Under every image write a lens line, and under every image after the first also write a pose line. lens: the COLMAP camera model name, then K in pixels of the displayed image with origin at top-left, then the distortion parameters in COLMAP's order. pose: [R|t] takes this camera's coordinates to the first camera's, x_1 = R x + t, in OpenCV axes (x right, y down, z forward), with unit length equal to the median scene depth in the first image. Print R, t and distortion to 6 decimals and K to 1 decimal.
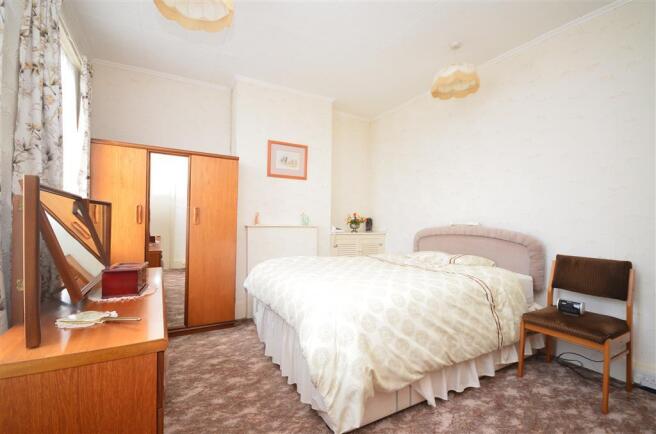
lens RADIAL K [[290.9, 0, 330.9], [0, 290.9, 217.6], [0, 0, 1]] dist [-0.007710, -0.000504]
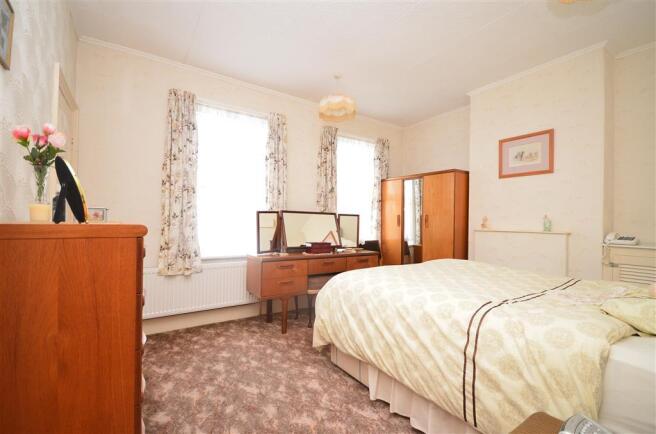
lens RADIAL K [[290.9, 0, 332.5], [0, 290.9, 220.6], [0, 0, 1]] dist [-0.007710, -0.000504]
pose [[0.092096, -0.017068, -0.995604, 0.676957], [0.000314, 0.999854, -0.017112, 0.012199], [0.995750, 0.001263, 0.092088, 0.368579]]
